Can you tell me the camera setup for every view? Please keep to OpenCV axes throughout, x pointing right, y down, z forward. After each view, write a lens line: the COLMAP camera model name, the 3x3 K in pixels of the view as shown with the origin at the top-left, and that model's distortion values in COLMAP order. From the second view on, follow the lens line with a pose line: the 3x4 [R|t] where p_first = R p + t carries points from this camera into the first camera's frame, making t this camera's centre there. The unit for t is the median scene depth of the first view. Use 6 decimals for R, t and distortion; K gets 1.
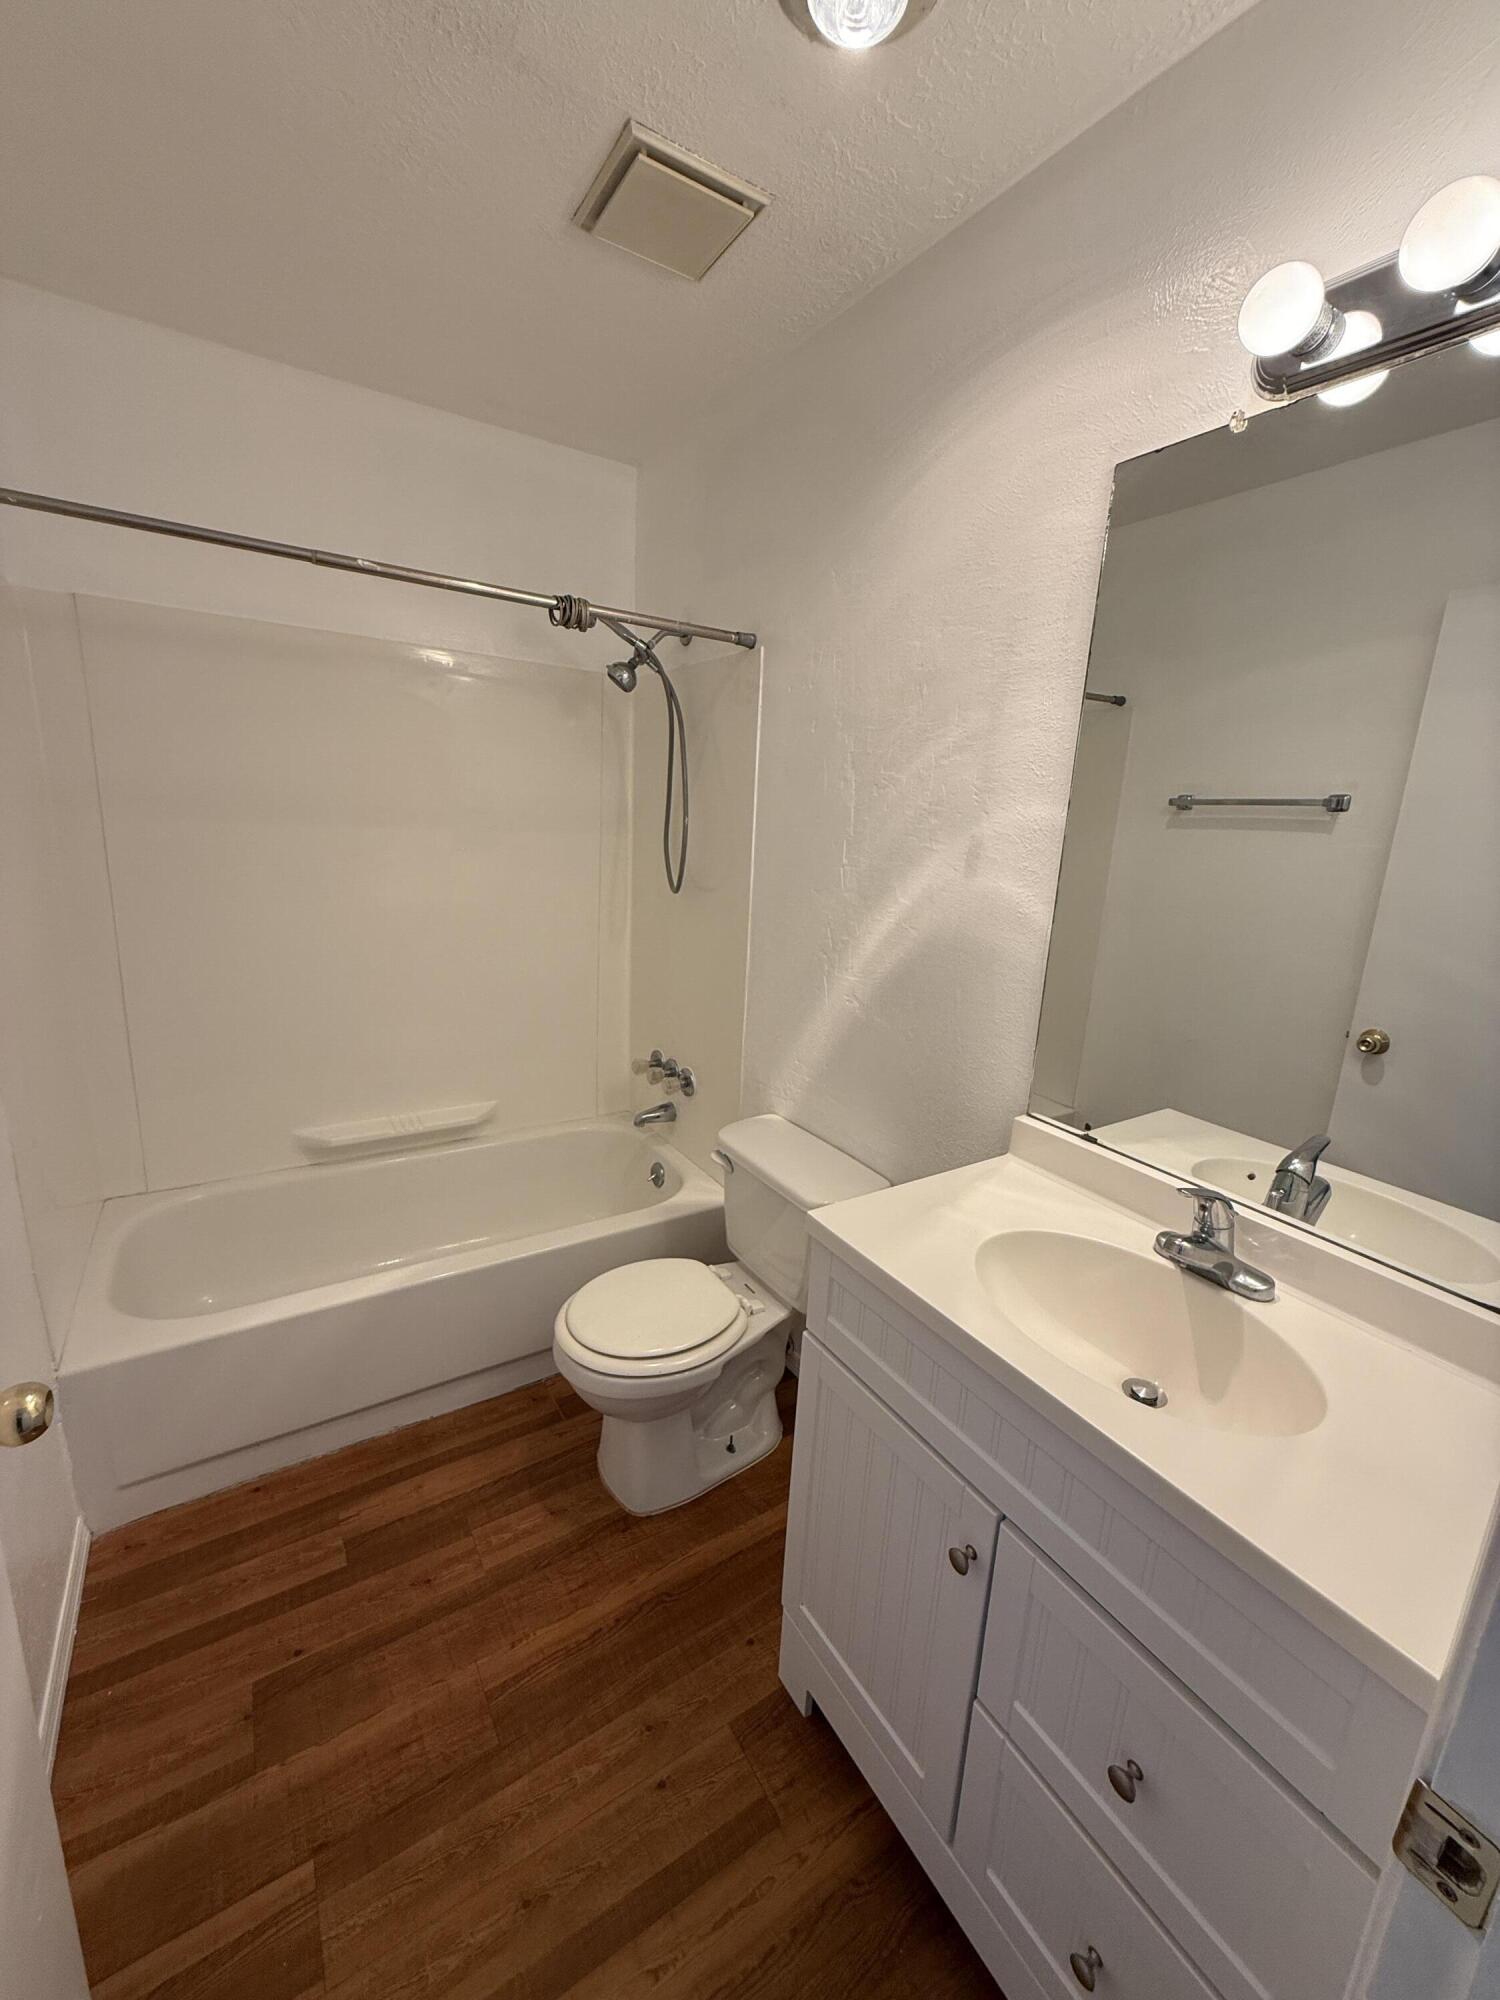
lens RADIAL K [[799.7, 0, 748.9], [0, 799.7, 990.8], [0, 0, 1]] dist [0.001413, -0.000194]
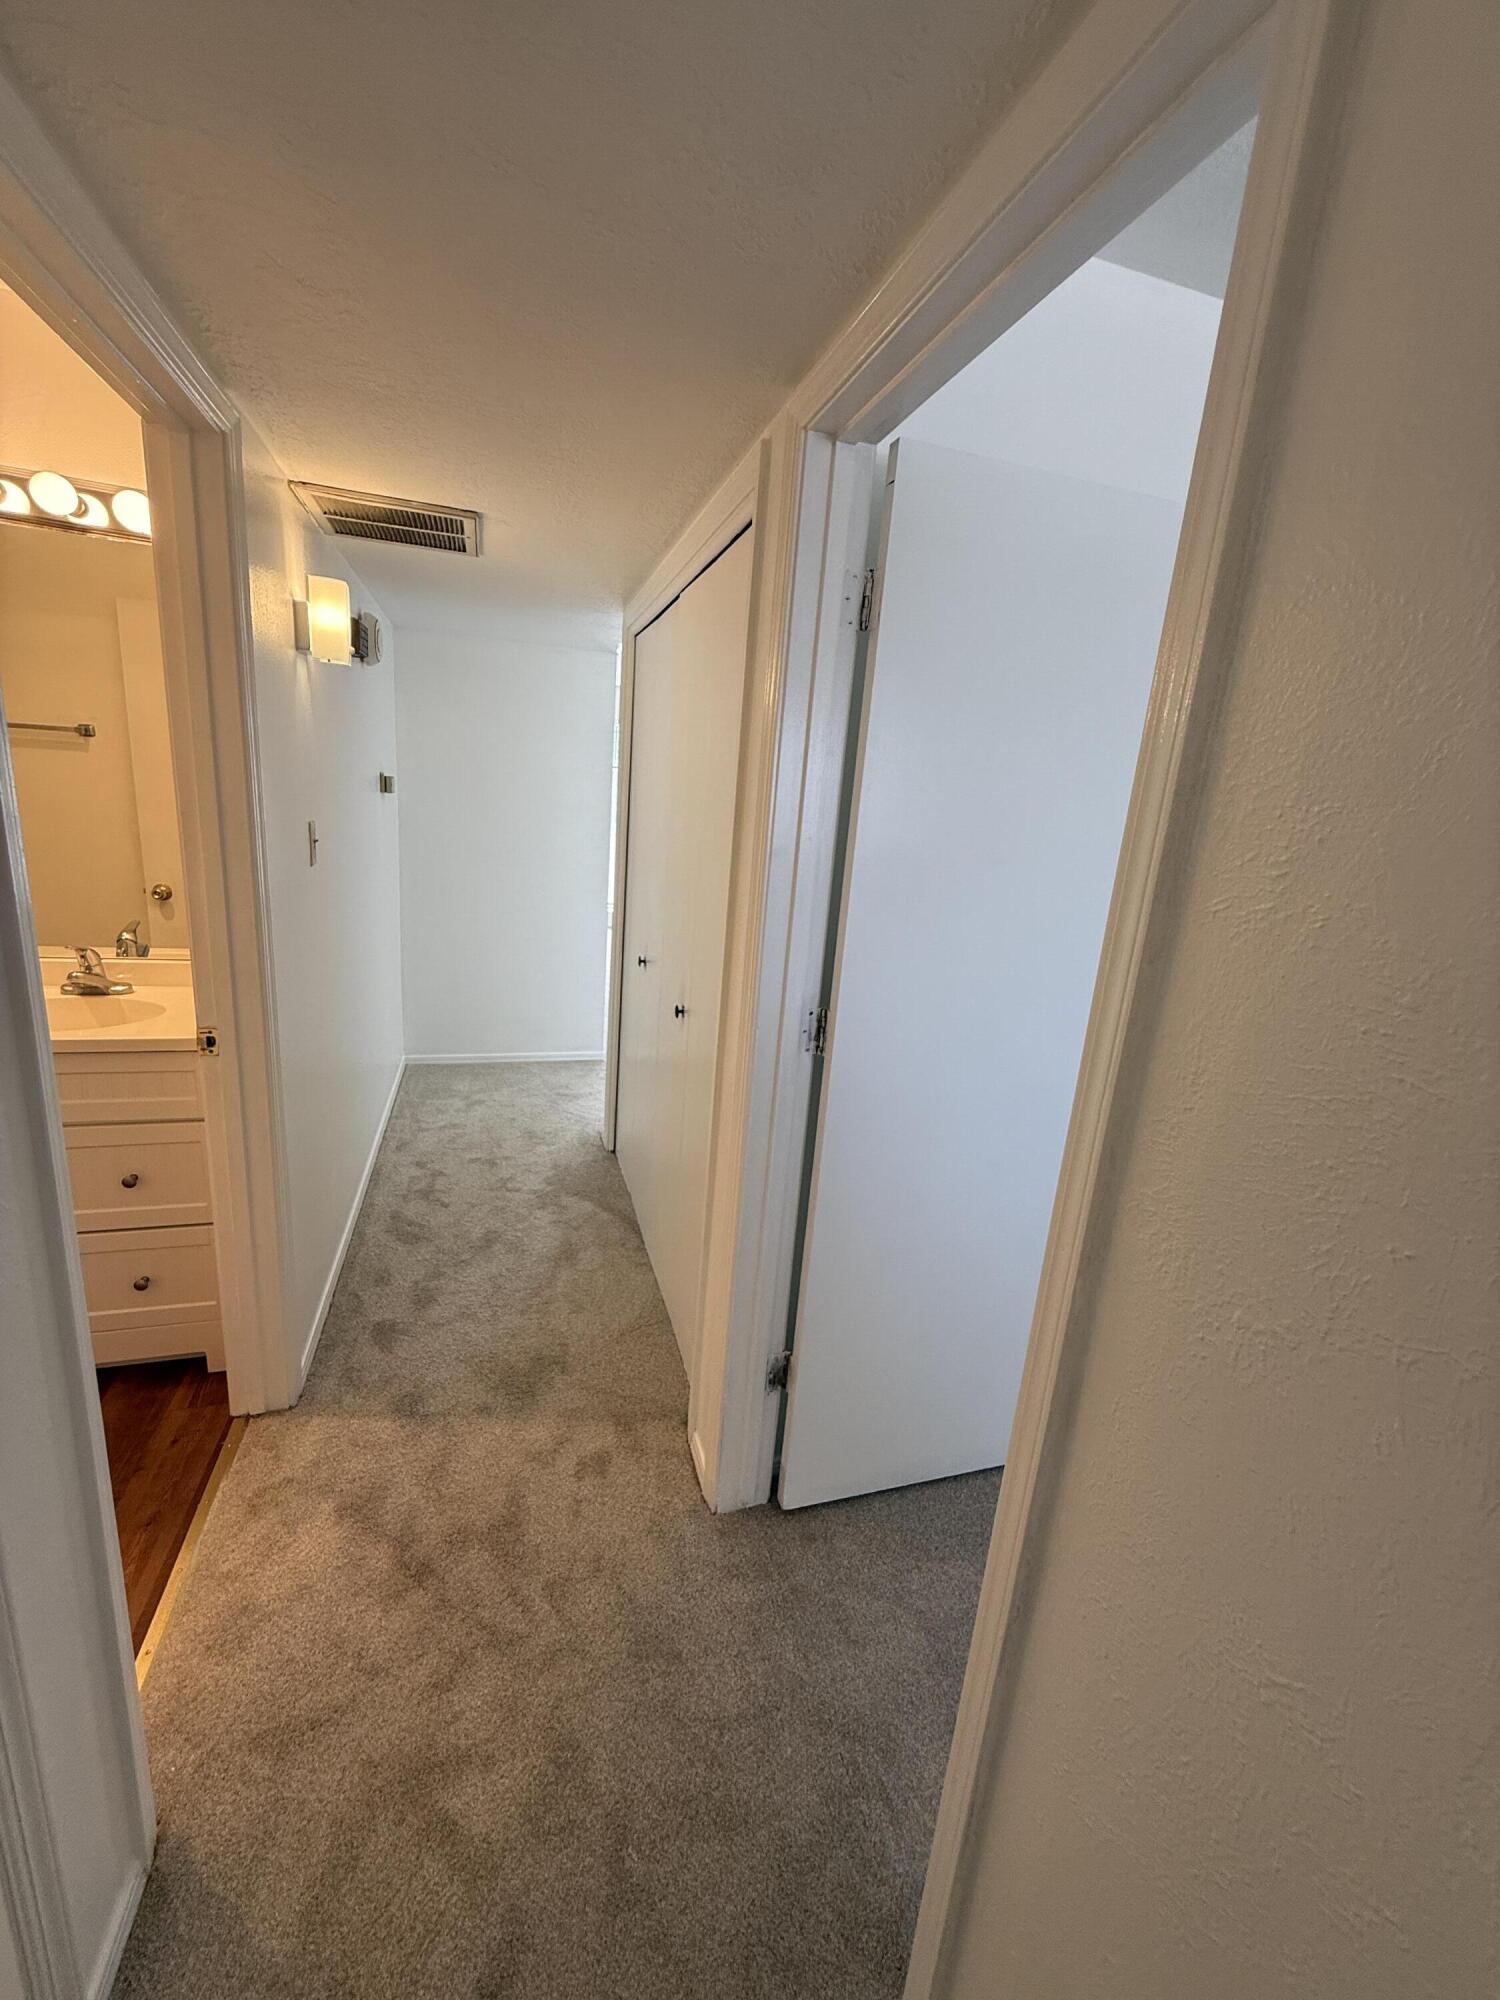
lens RADIAL K [[799.7, 0, 746.5], [0, 799.7, 998.7], [0, 0, 1]] dist [0.001413, -0.000194]
pose [[0.282452, -0.243484, 0.927866, -0.382995], [0.158716, 0.965782, 0.205119, 0.124518], [-0.946060, 0.089331, 0.311432, -0.529548]]
